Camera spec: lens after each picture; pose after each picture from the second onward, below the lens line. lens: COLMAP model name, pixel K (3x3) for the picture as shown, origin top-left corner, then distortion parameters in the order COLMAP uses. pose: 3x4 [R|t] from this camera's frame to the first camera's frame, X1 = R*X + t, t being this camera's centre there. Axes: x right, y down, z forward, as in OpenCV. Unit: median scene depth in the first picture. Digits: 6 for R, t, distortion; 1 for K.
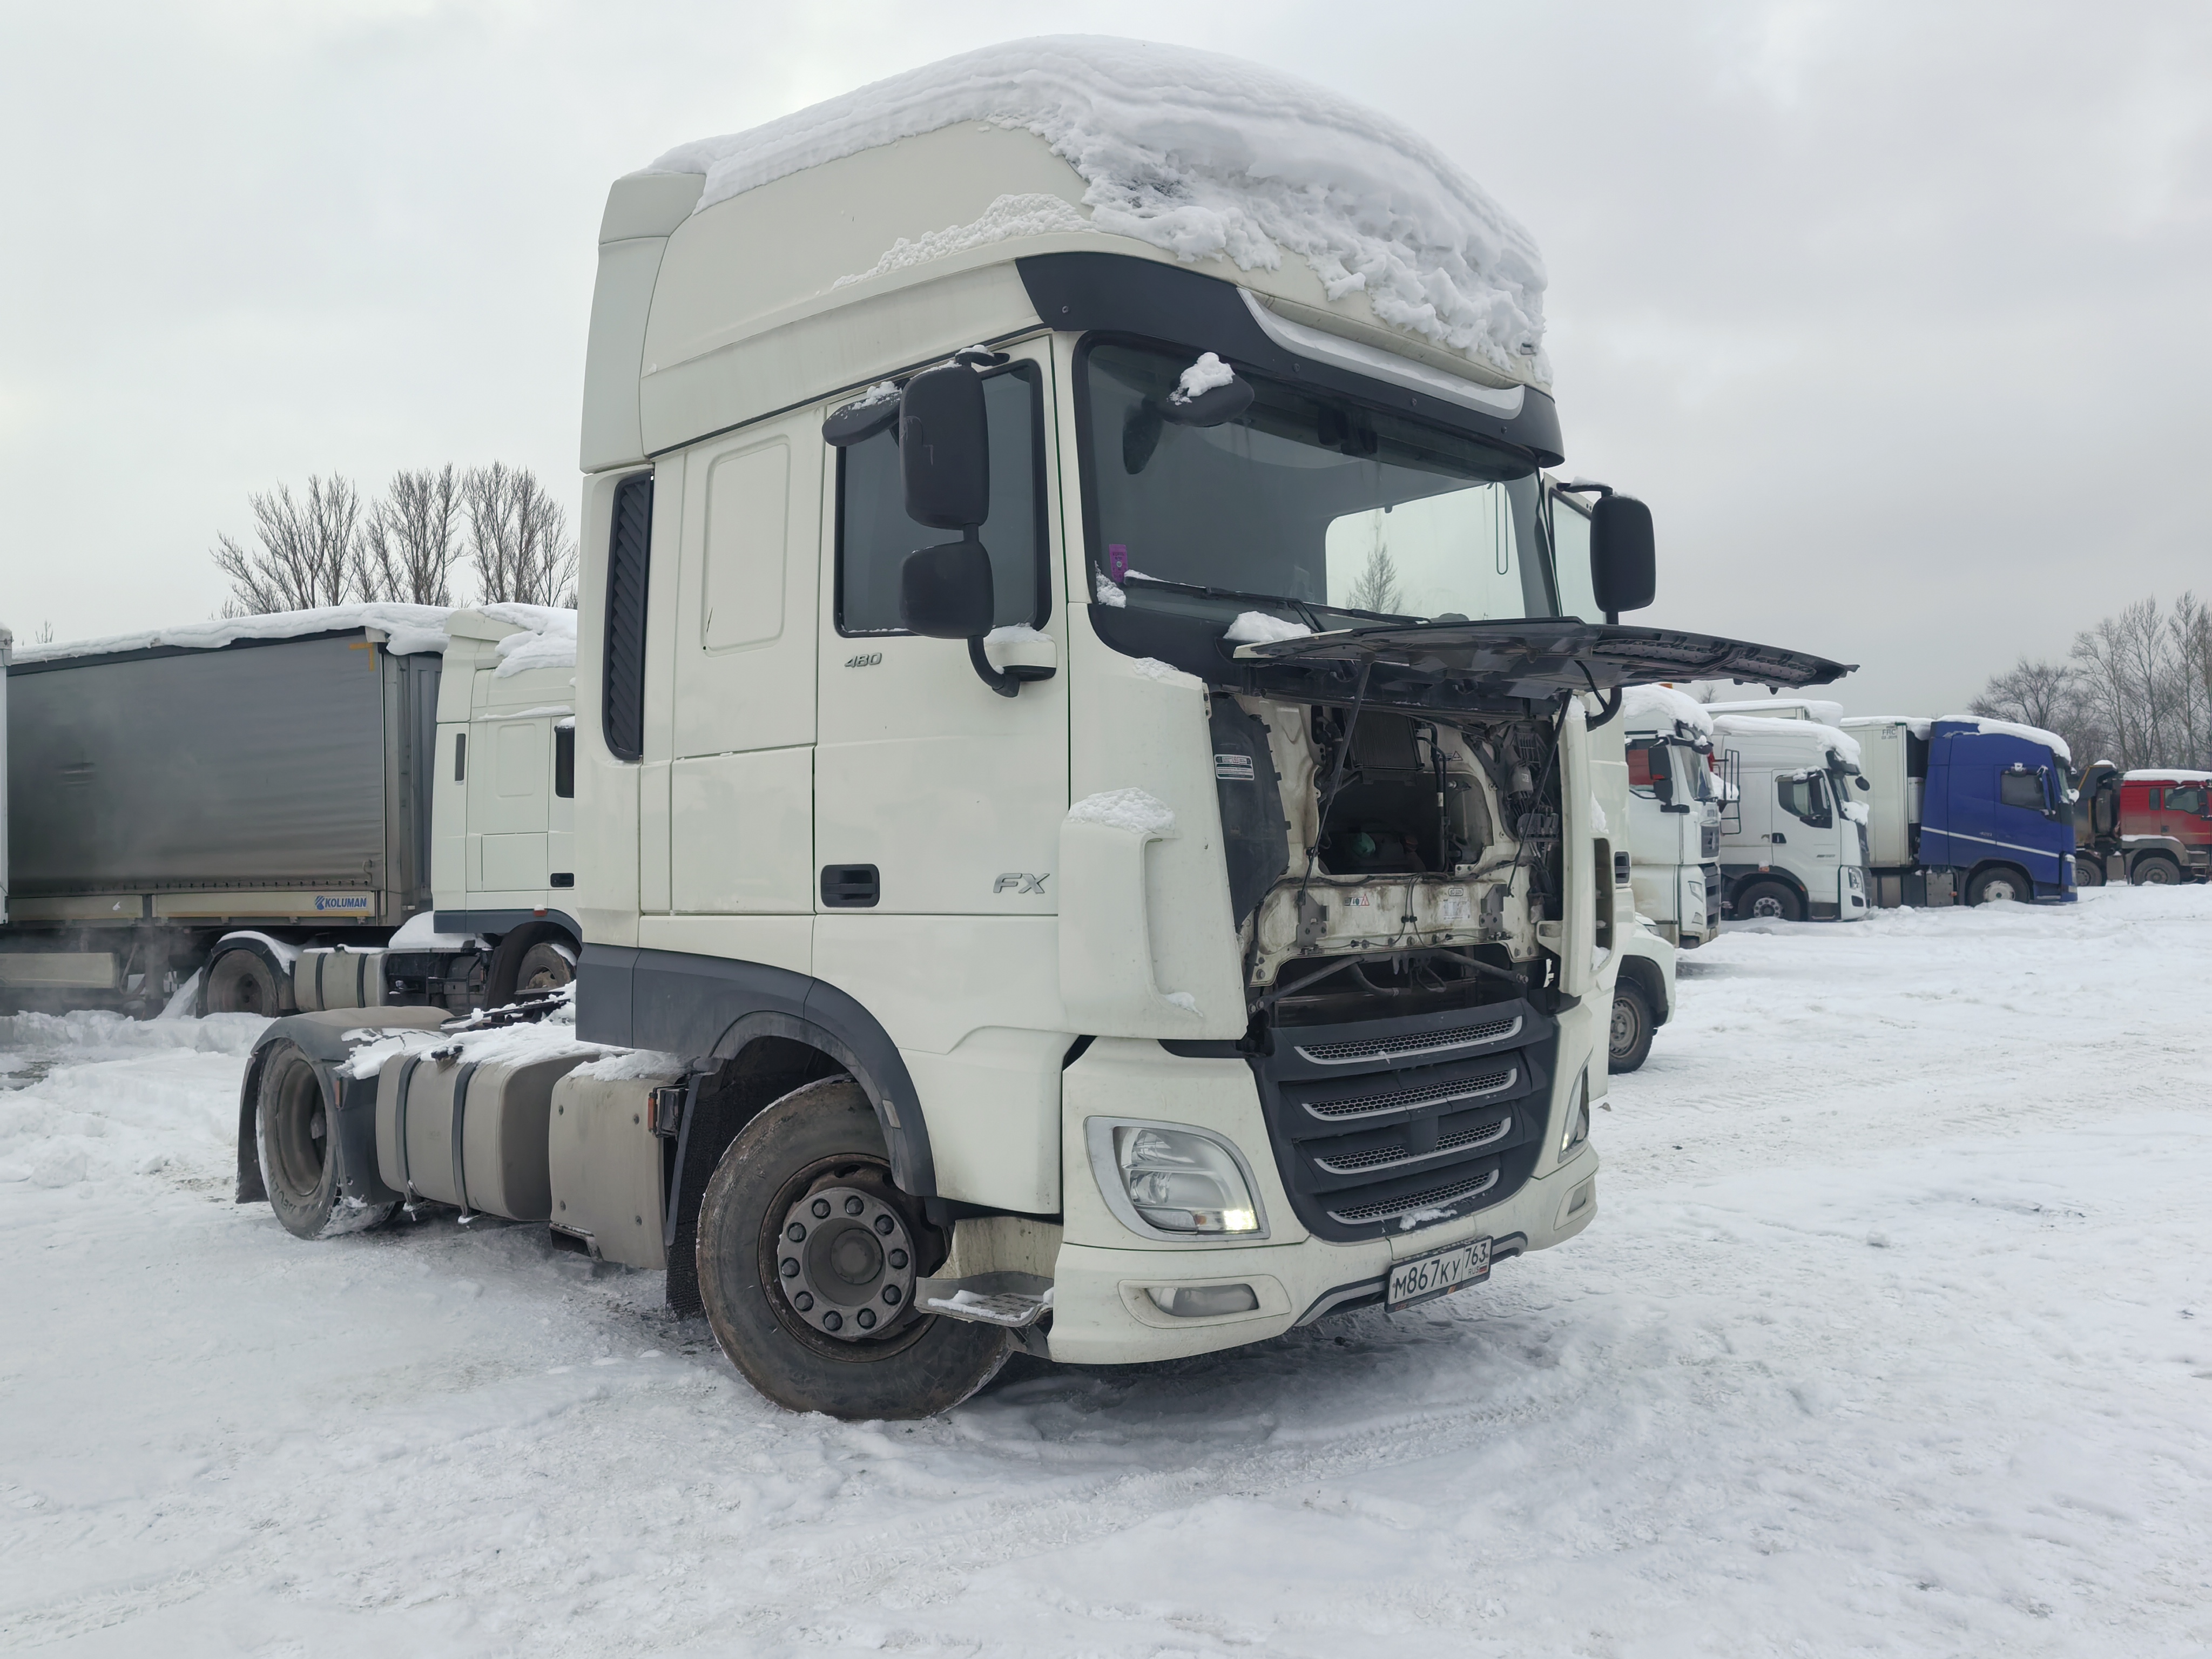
lens RADIAL K [[1749.3, 0, 1102.9], [0, 1749.3, 832.3], [0, 0, 1]] dist [0.057793, -0.017293]
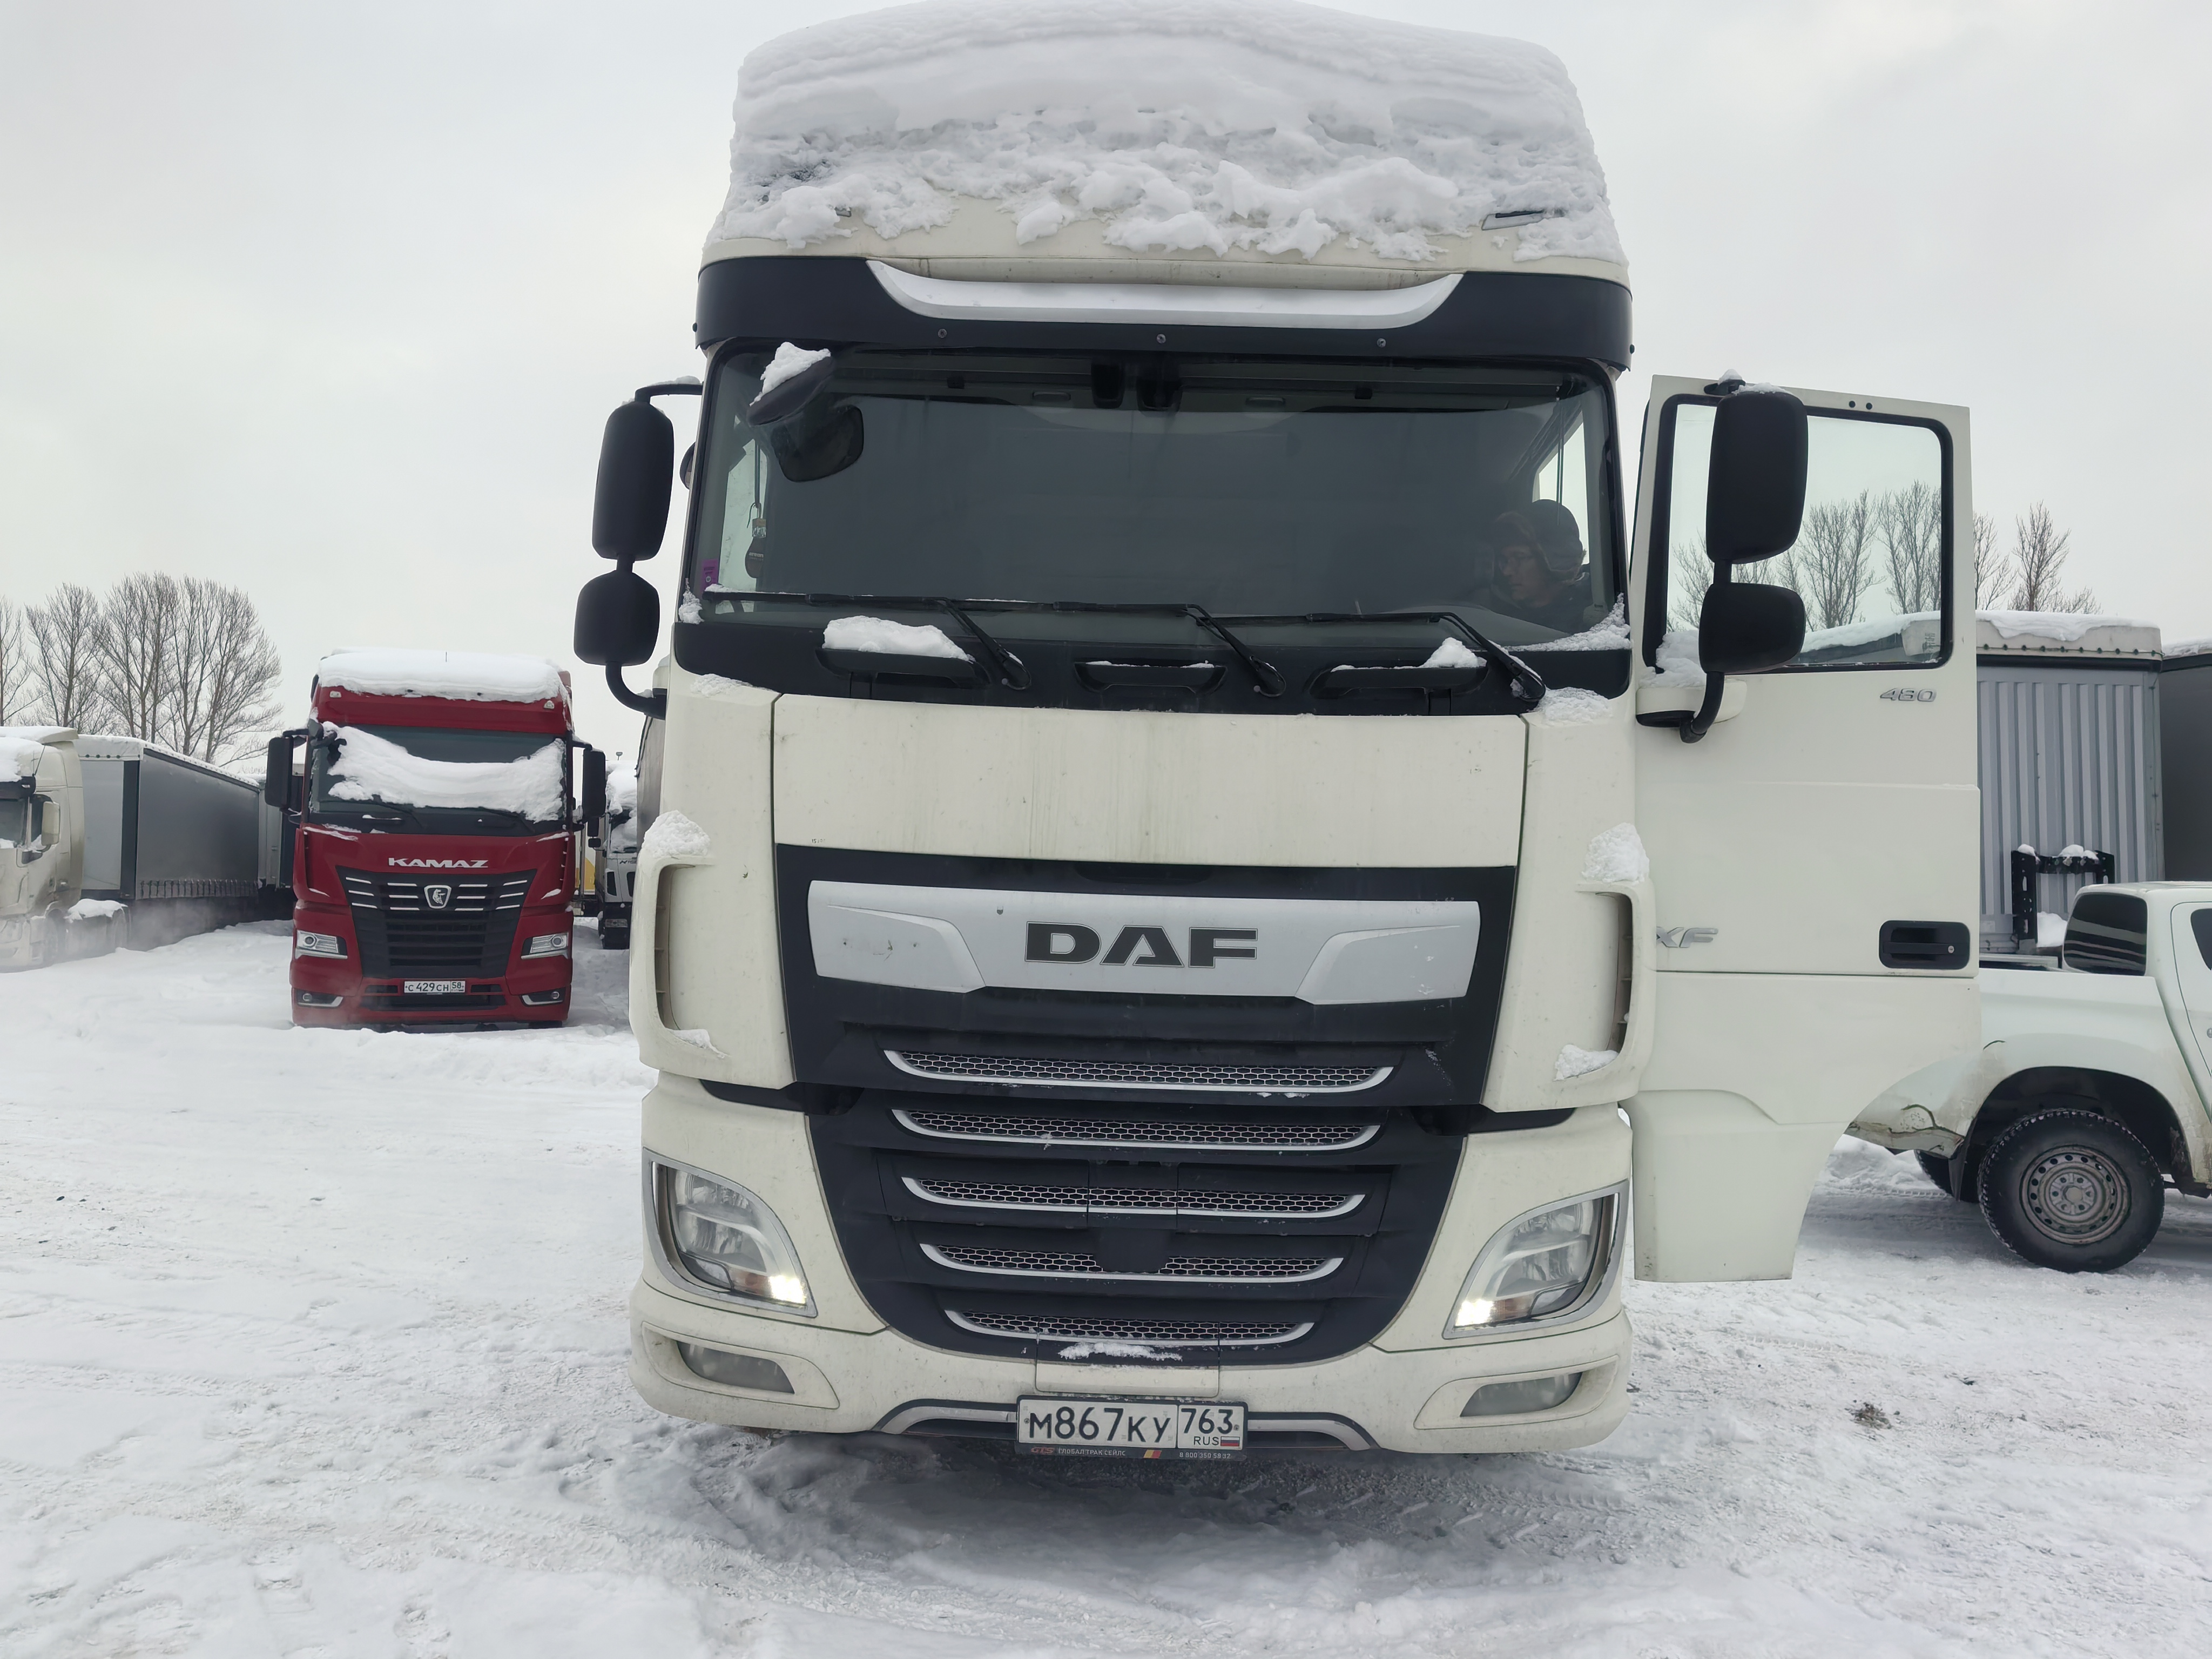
lens RADIAL K [[1749.3, 0, 1102.1], [0, 1749.3, 824.2], [0, 0, 1]] dist [0.057793, -0.017293]
pose [[0.683101, 0.011345, -0.730235, 0.787990], [-0.029933, 0.999474, -0.012473, -0.011385], [0.729710, 0.030379, 0.683082, 0.456704]]
